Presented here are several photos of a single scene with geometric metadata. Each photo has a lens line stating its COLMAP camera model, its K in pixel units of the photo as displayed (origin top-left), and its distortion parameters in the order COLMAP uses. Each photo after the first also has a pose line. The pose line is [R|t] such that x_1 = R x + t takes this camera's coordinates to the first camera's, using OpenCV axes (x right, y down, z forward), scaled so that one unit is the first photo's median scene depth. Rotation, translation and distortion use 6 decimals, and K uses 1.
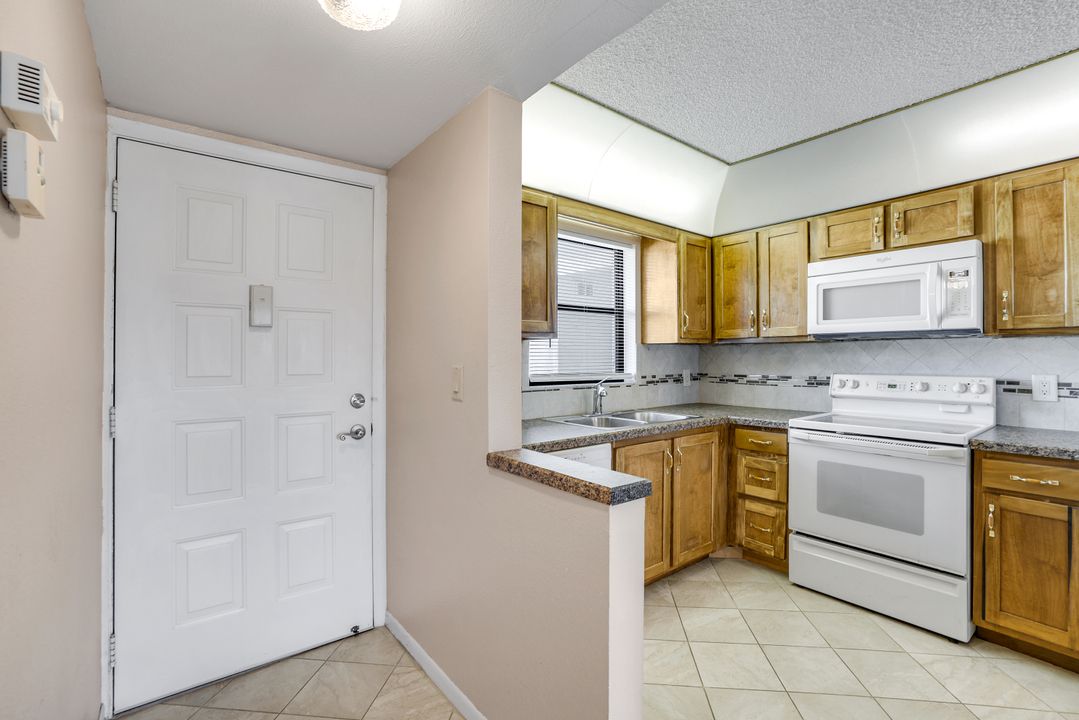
lens RADIAL K [[480.4, 0, 537.8], [0, 480.4, 355.9], [0, 0, 1]] dist [-0.041761, 0.014082]
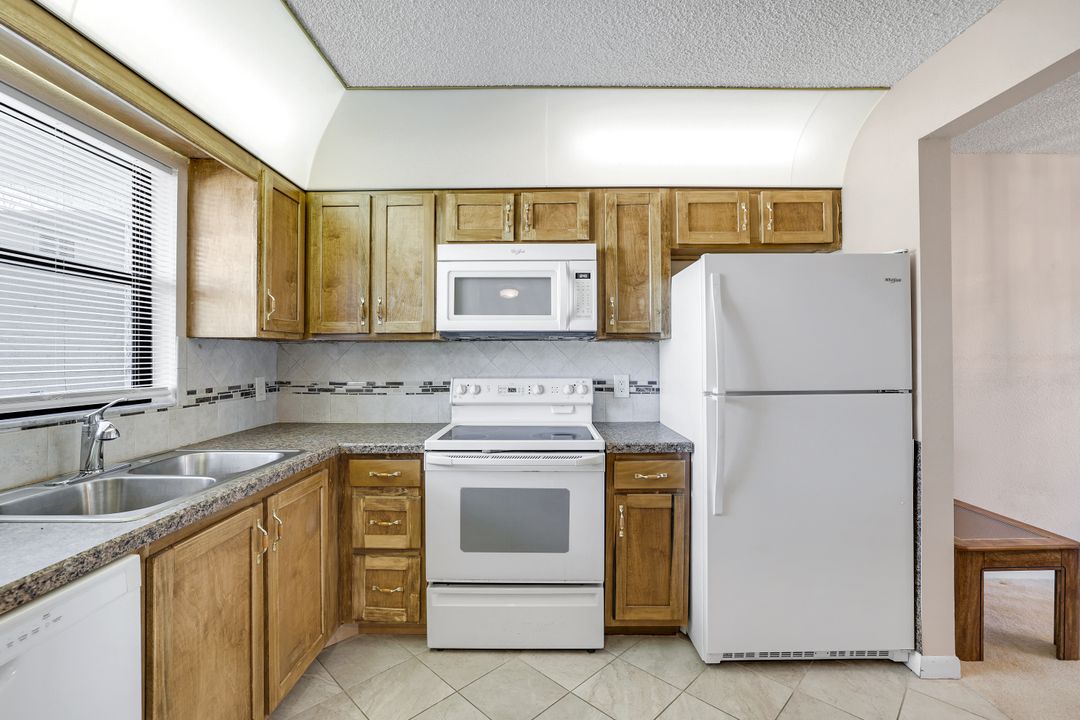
lens RADIAL K [[481.1, 0, 537.9], [0, 481.1, 355.3], [0, 0, 1]] dist [-0.046114, 0.017558]
pose [[0.622250, 0.002952, 0.782813, 0.035786], [-0.002392, 0.999995, -0.001869, -0.003453], [-0.782815, -0.000710, 0.622255, 0.380000]]
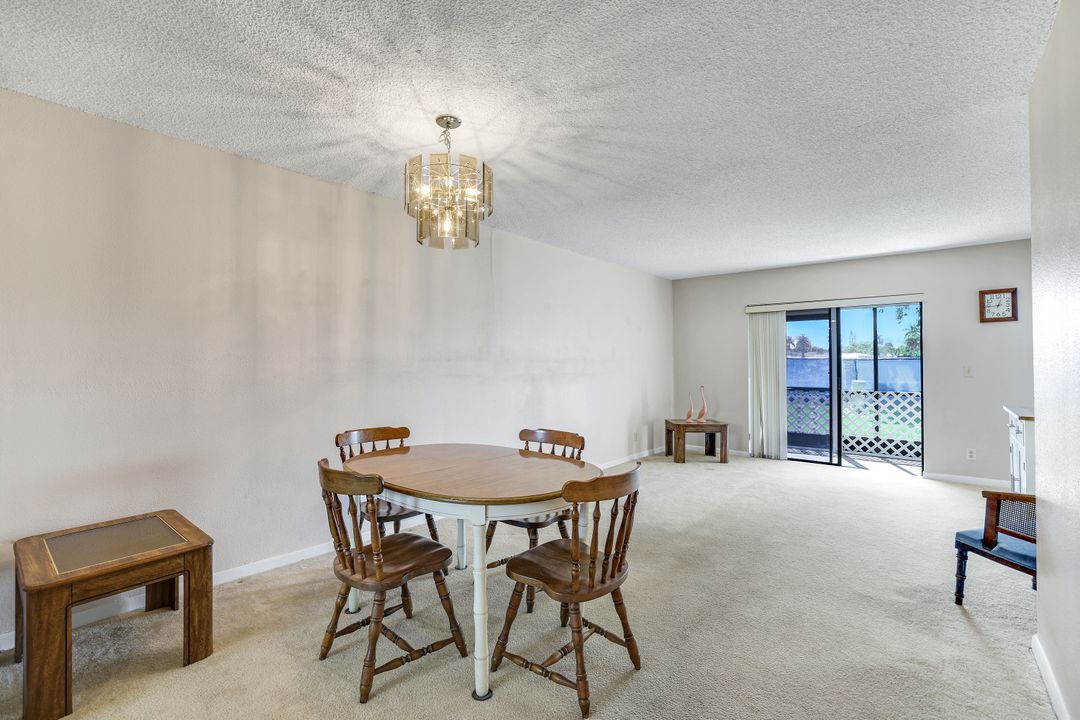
lens RADIAL K [[481.1, 0, 537.9], [0, 481.1, 355.3], [0, 0, 1]] dist [-0.046114, 0.017558]
pose [[-0.197210, 0.013124, 0.980273, 0.317394], [-0.000690, 0.999908, -0.013526, 0.005997], [-0.980361, -0.003343, -0.197183, -0.210224]]
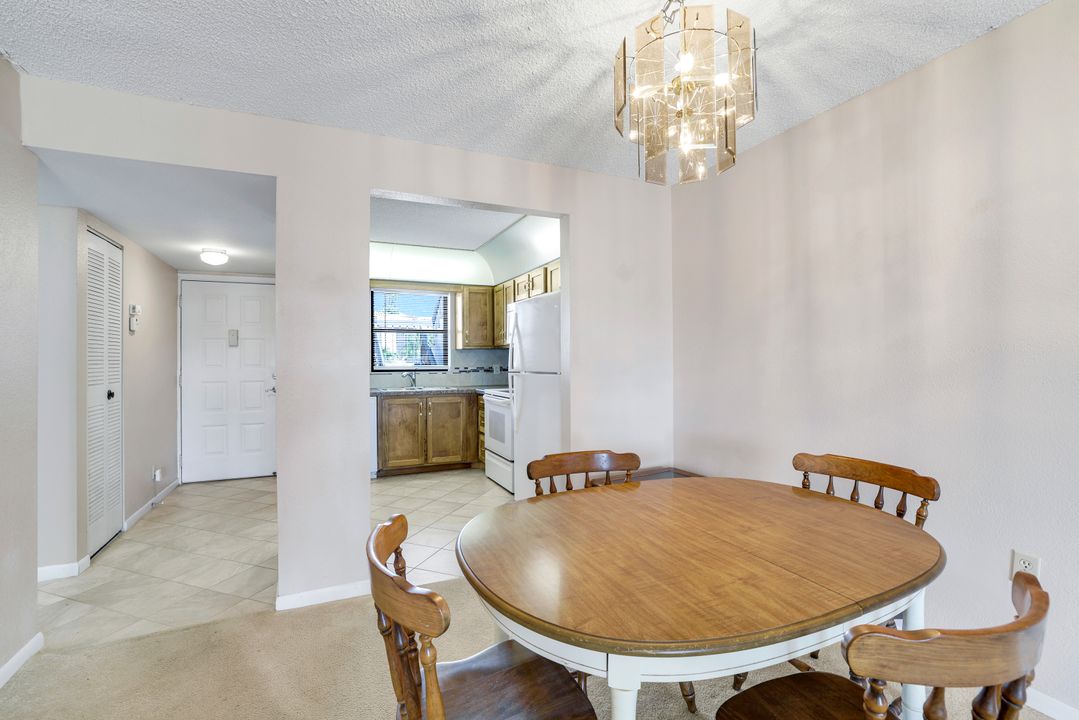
lens RADIAL K [[480.4, 0, 537.8], [0, 480.4, 355.9], [0, 0, 1]] dist [-0.041761, 0.014082]
pose [[0.972109, -0.007489, -0.234411, 1.210089], [0.006737, 0.999969, -0.004009, 0.010383], [0.234434, 0.002318, 0.972129, -0.827922]]
